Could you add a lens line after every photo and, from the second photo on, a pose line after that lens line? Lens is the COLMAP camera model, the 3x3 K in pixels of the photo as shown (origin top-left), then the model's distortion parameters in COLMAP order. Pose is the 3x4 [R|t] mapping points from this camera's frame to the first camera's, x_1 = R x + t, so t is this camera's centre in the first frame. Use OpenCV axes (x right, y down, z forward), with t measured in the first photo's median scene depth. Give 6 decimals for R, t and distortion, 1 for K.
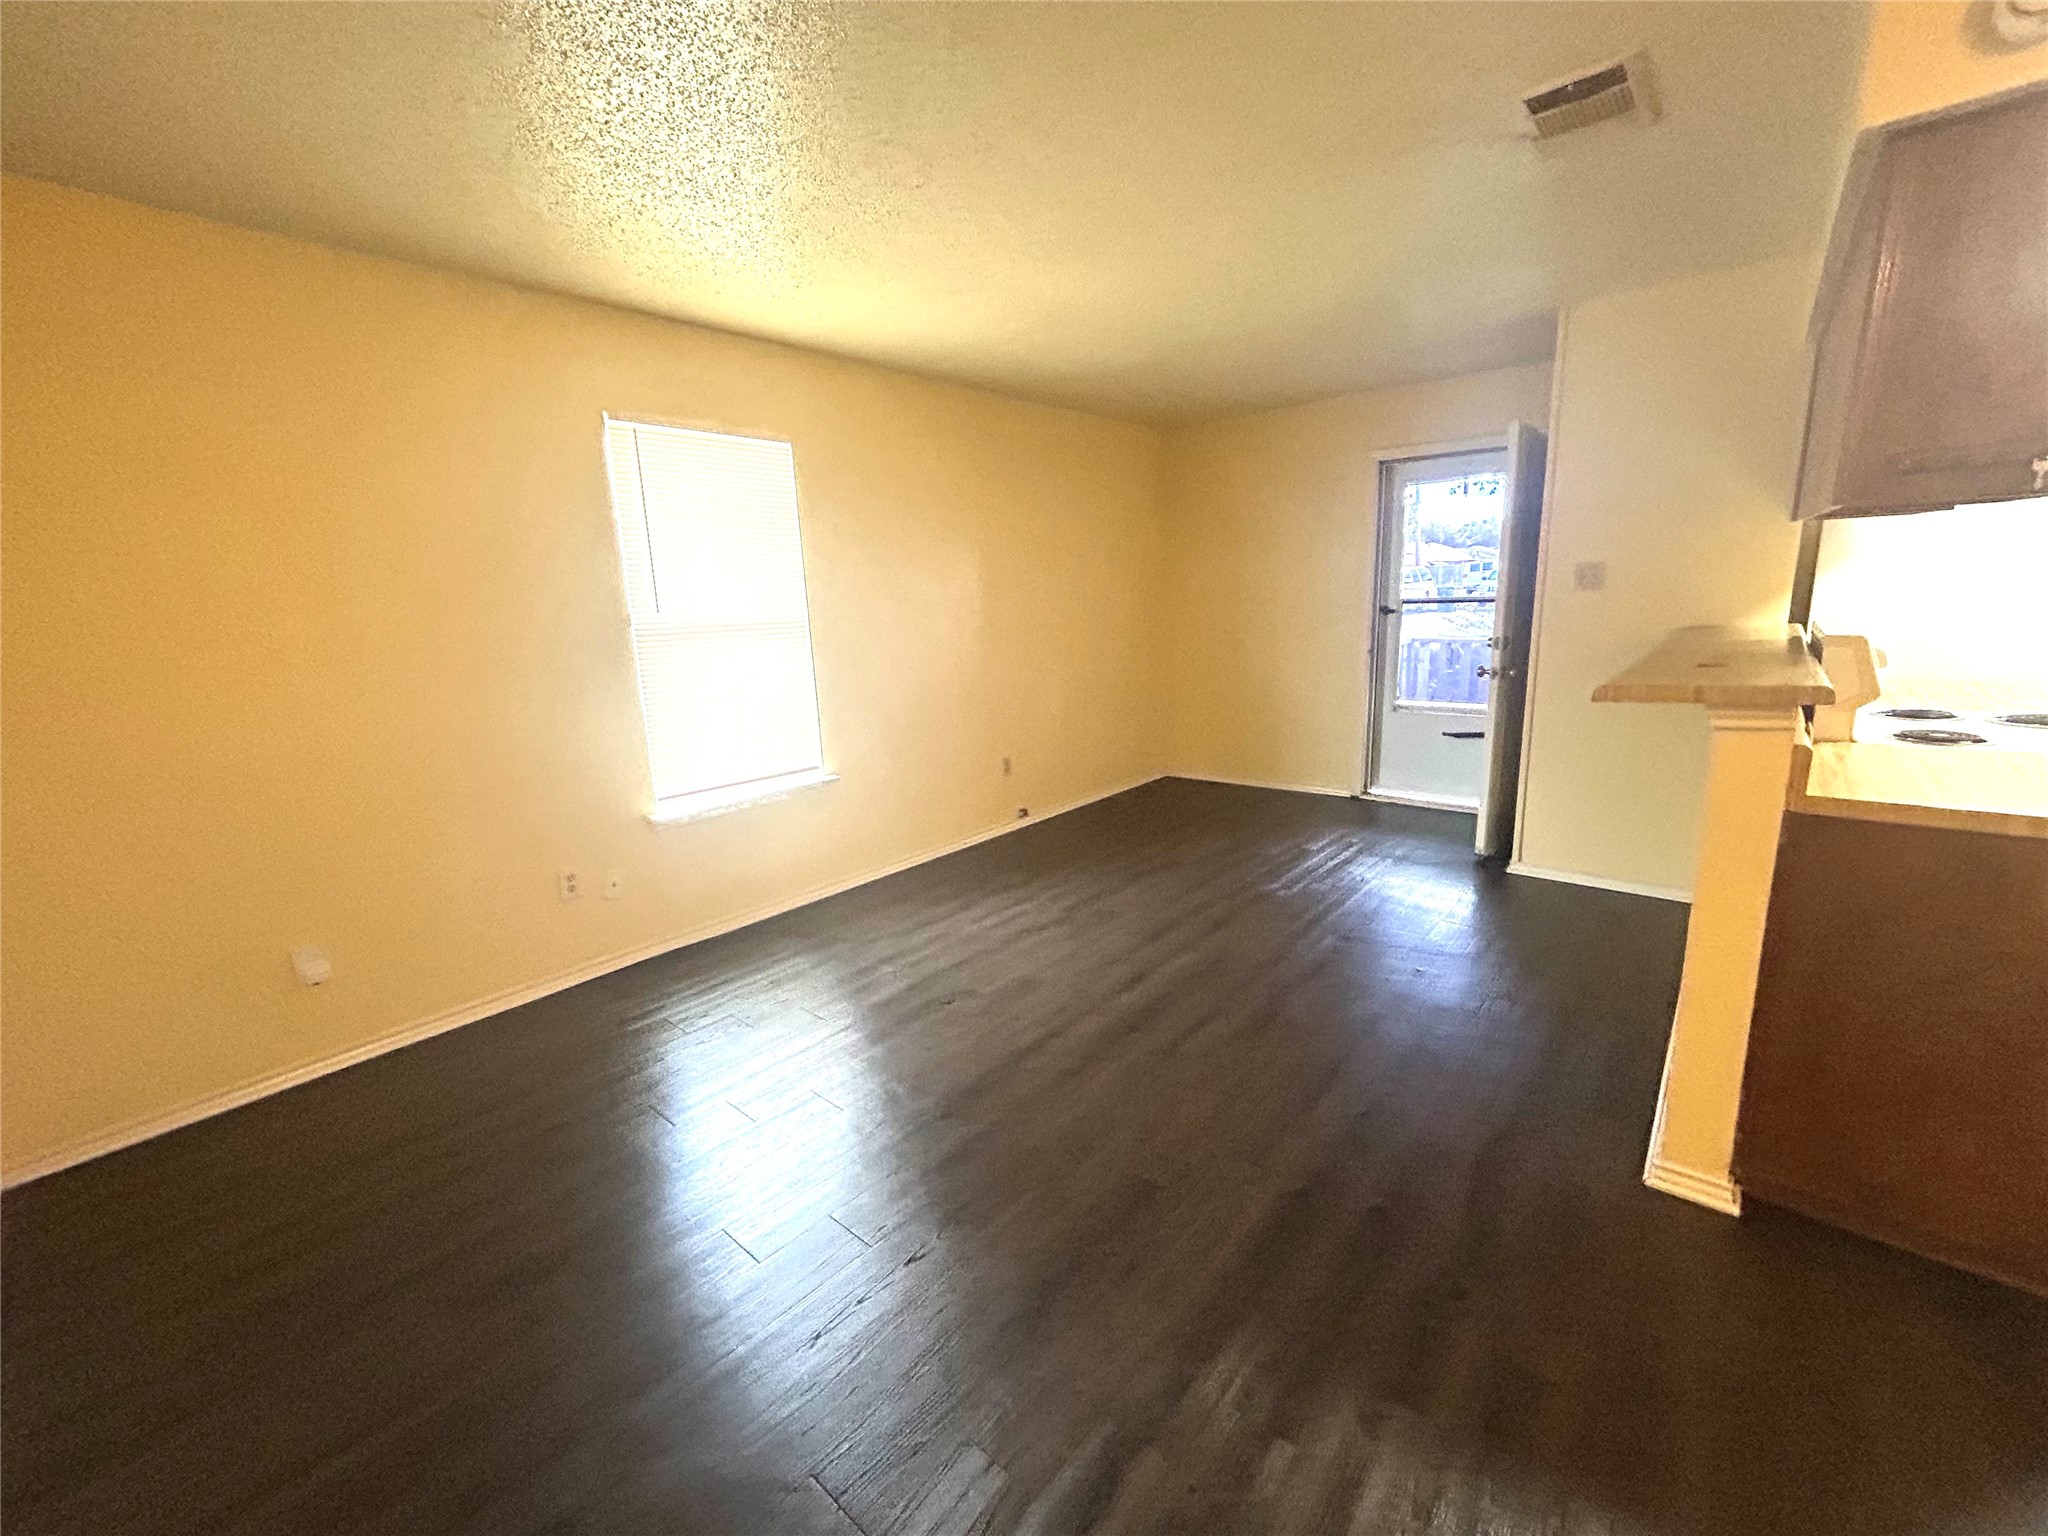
lens RADIAL K [[831.5, 0, 1011.3], [0, 831.5, 767.4], [0, 0, 1]] dist [-0.000883, 0.001456]
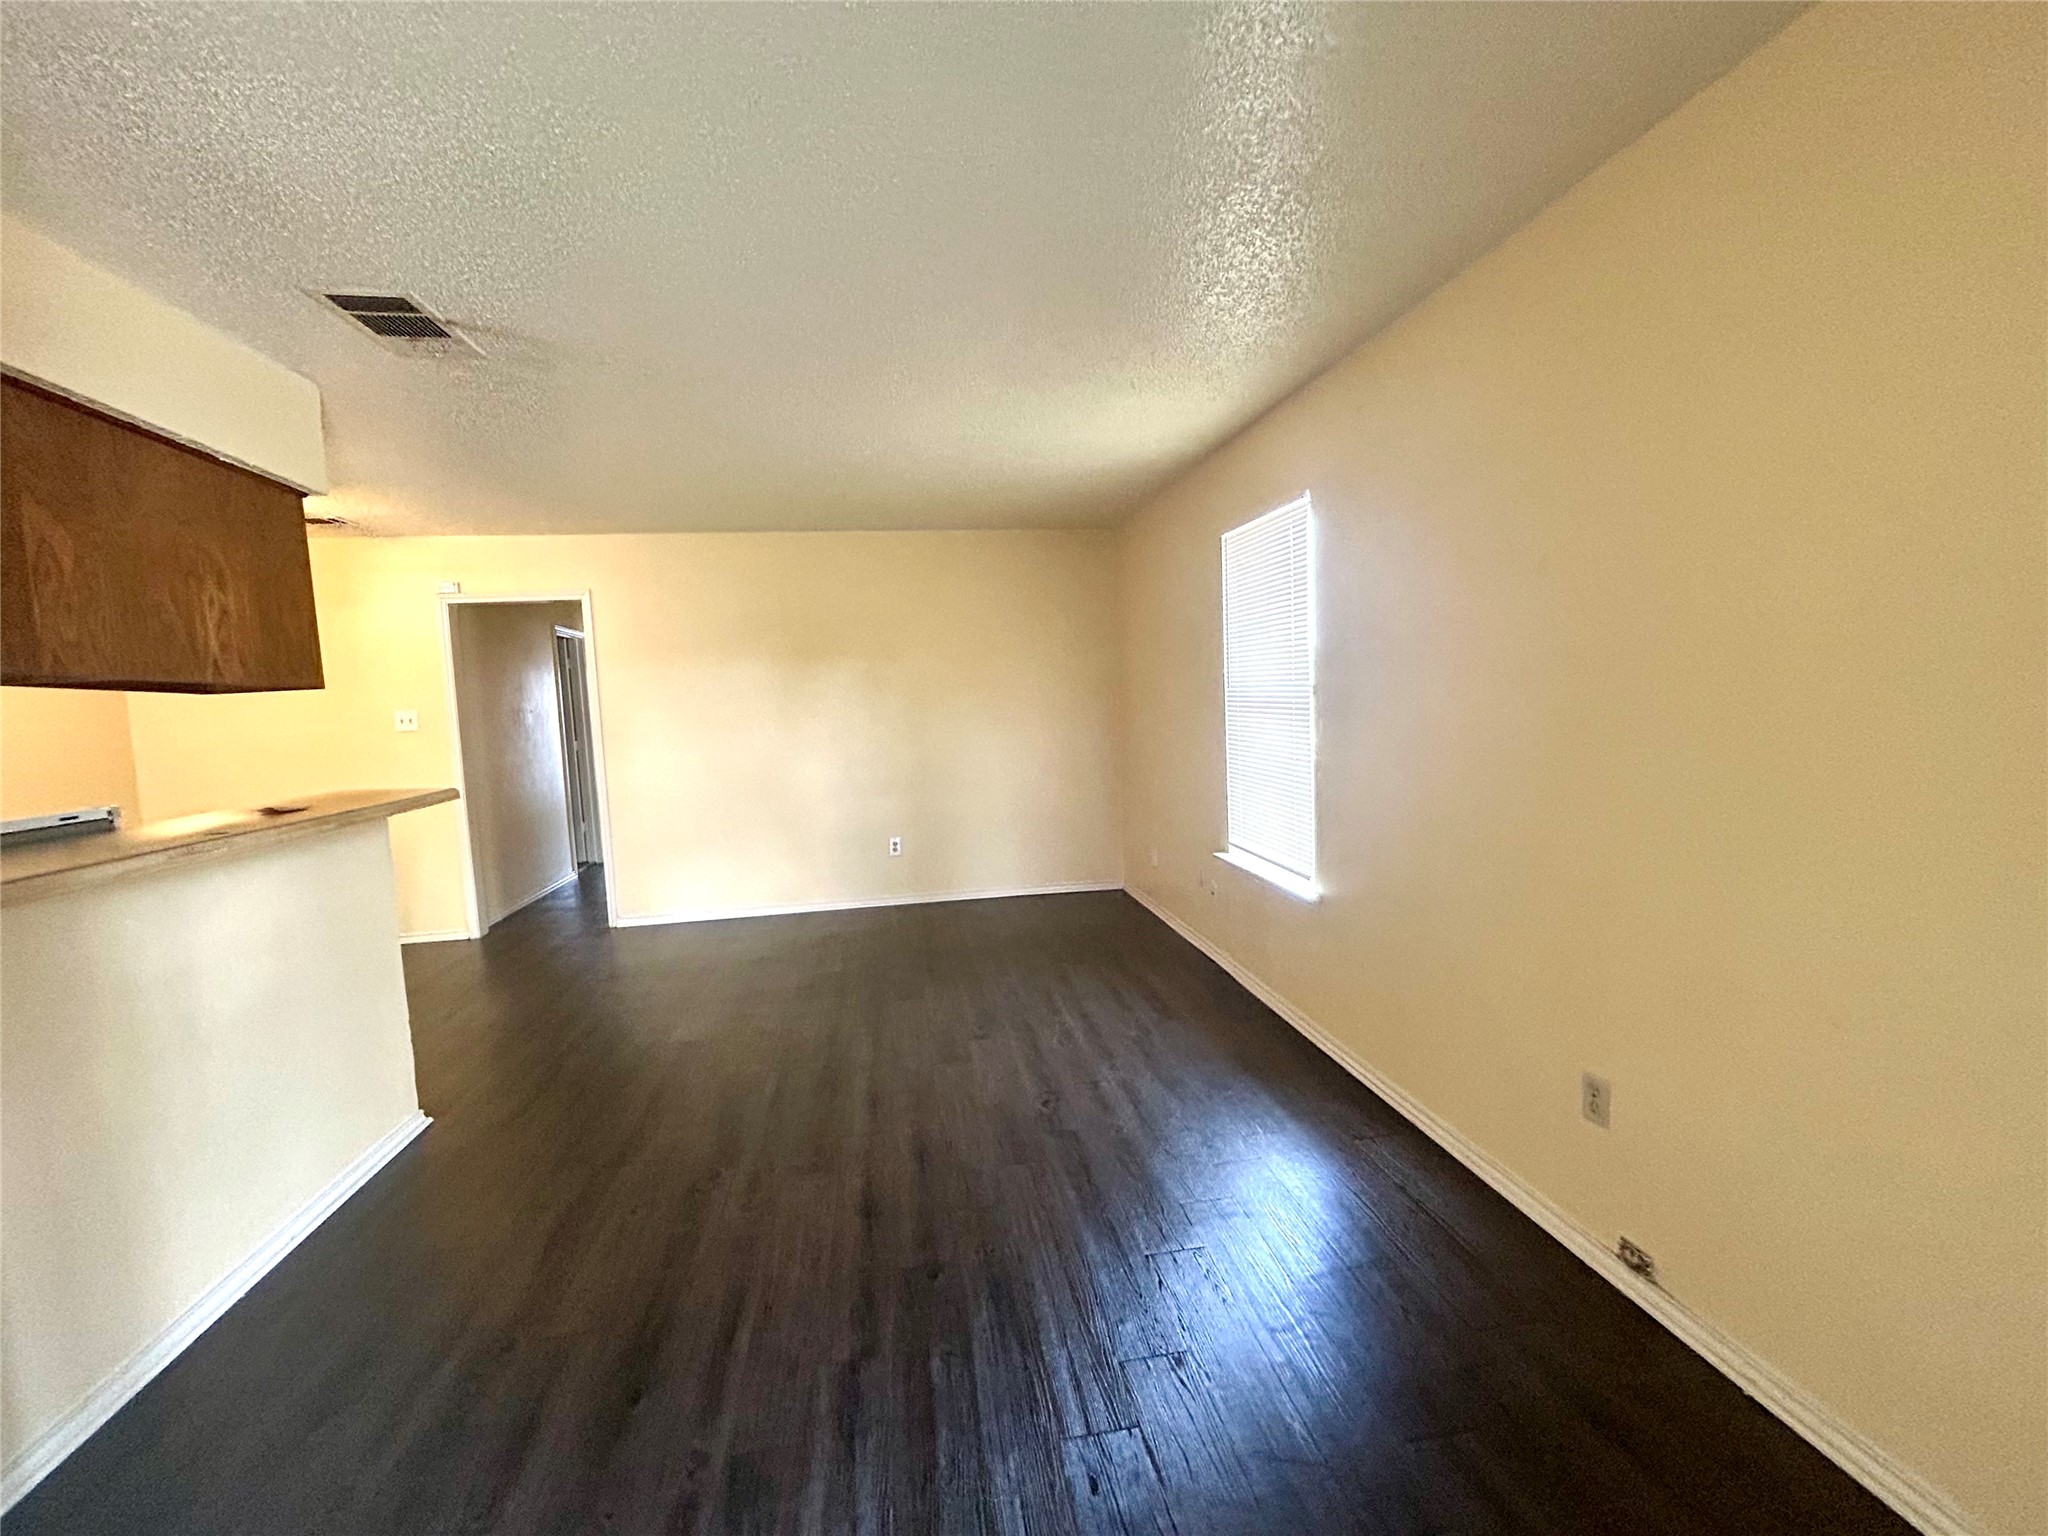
lens RADIAL K [[831.5, 0, 1022.3], [0, 831.5, 766.7], [0, 0, 1]] dist [-0.000883, 0.001456]
pose [[-0.633582, 0.131998, -0.762332, 0.697958], [-0.092998, 0.965201, 0.244416, -0.351200], [0.768066, 0.225753, -0.599258, 1.566094]]
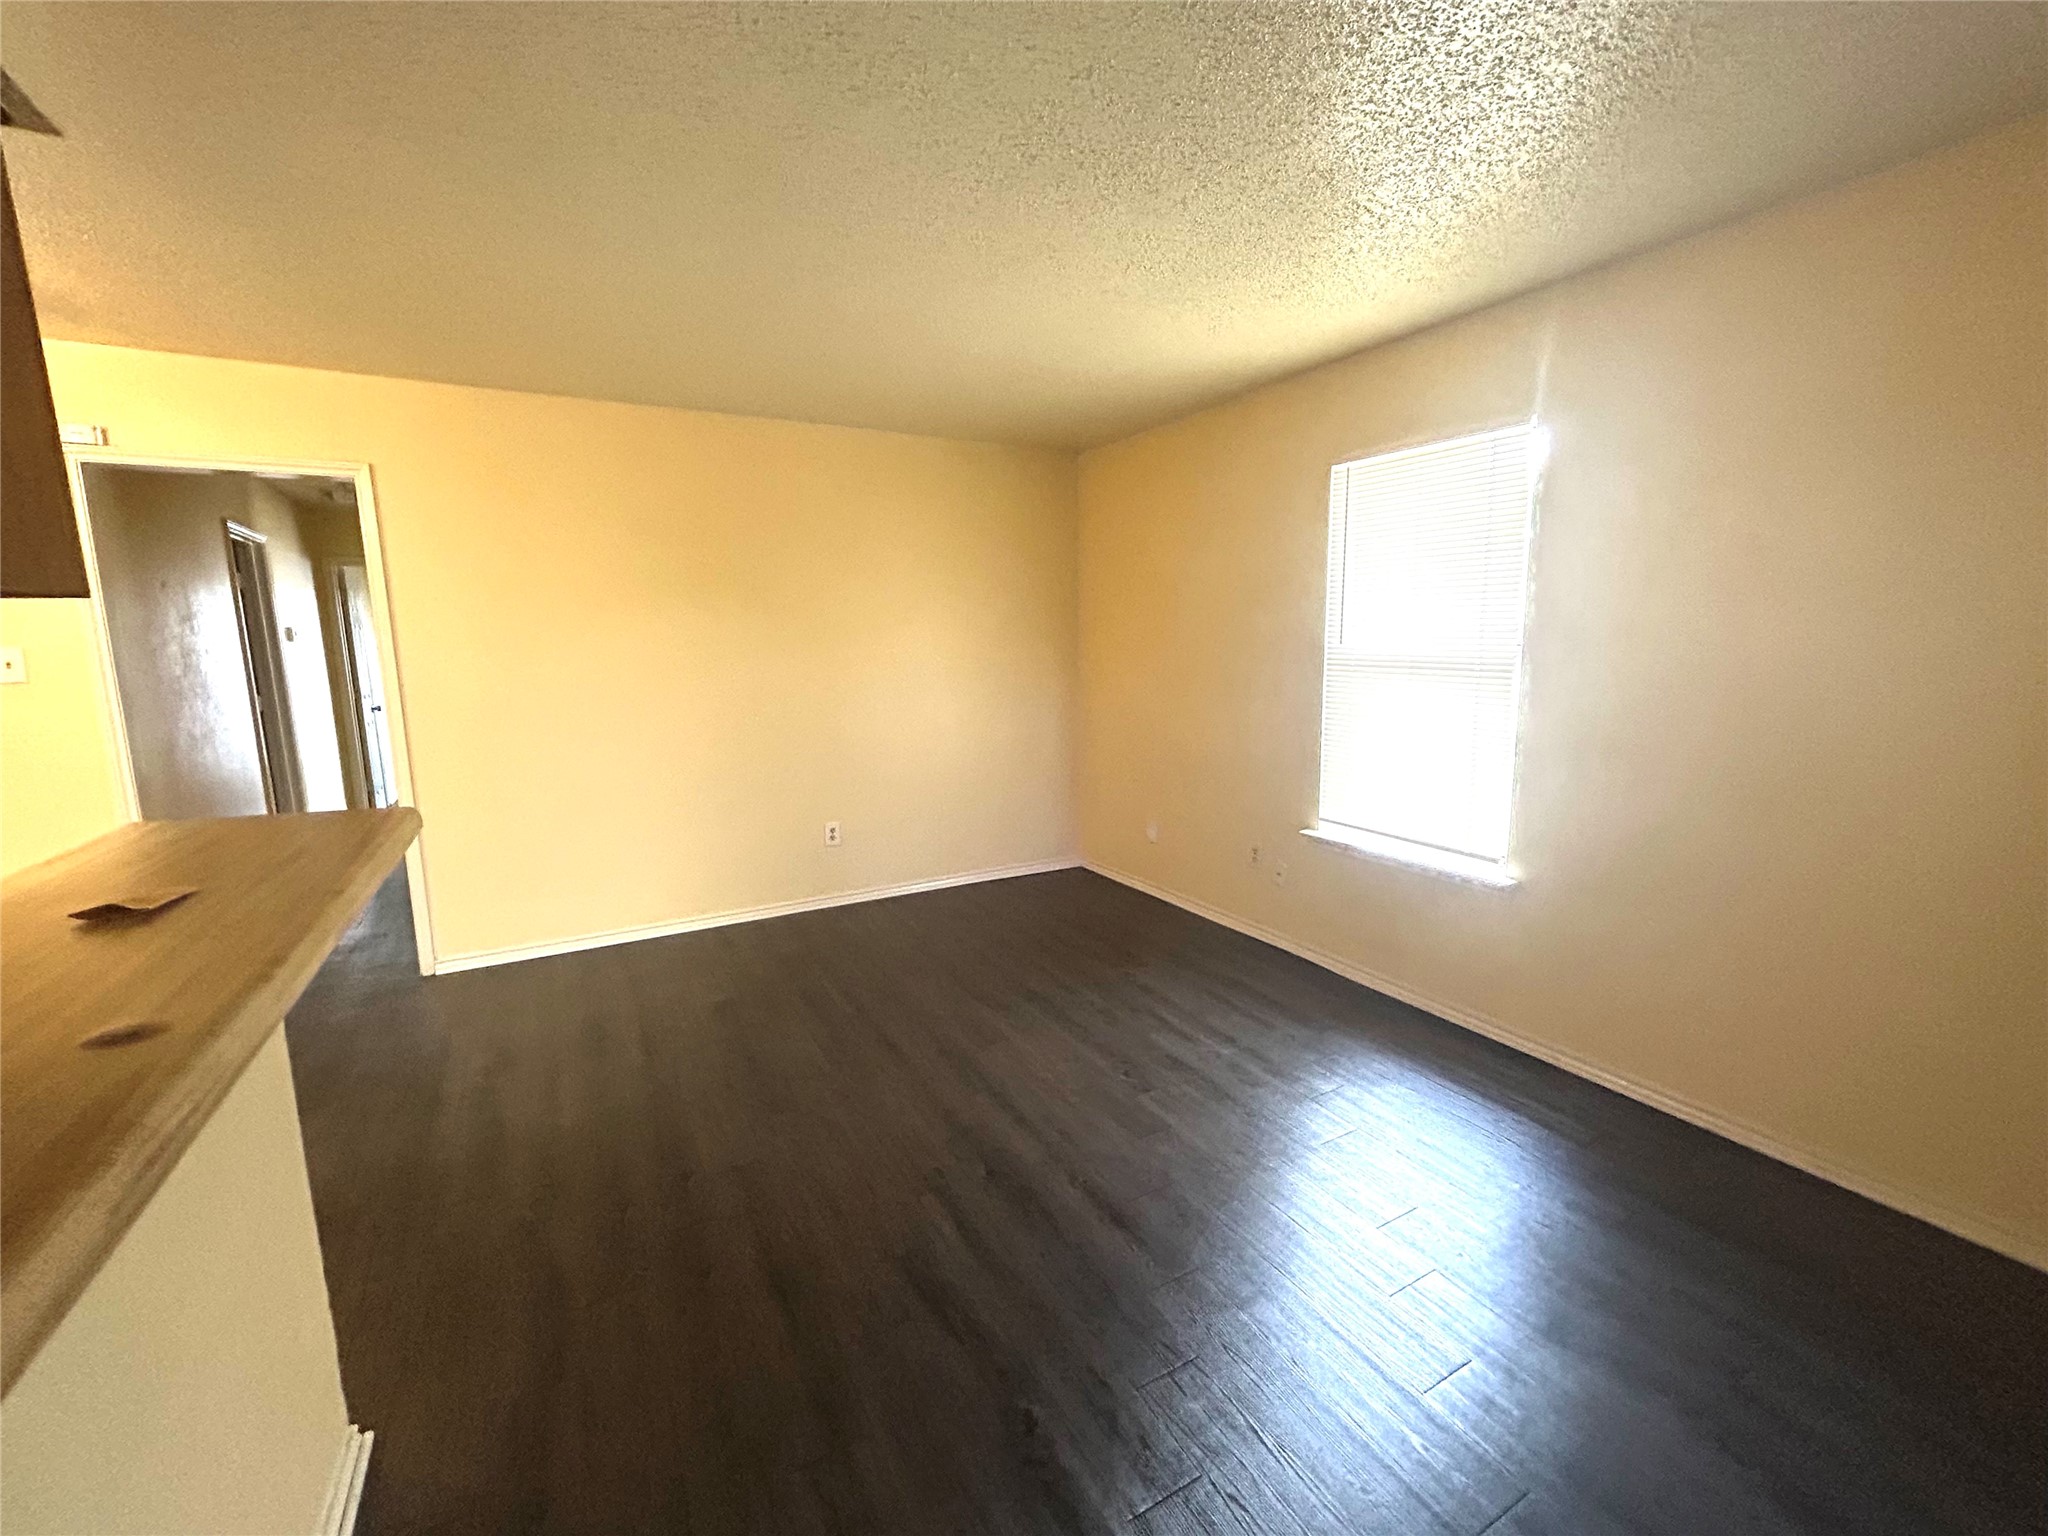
lens RADIAL K [[831.5, 0, 1024.0], [0, 831.5, 762.5], [0, 0, 1]] dist [-0.000883, 0.001456]
pose [[-0.332145, 0.185686, -0.924770, 0.712780], [-0.164987, 0.953879, 0.250788, -0.249471], [0.928687, 0.235873, -0.286190, 1.006645]]
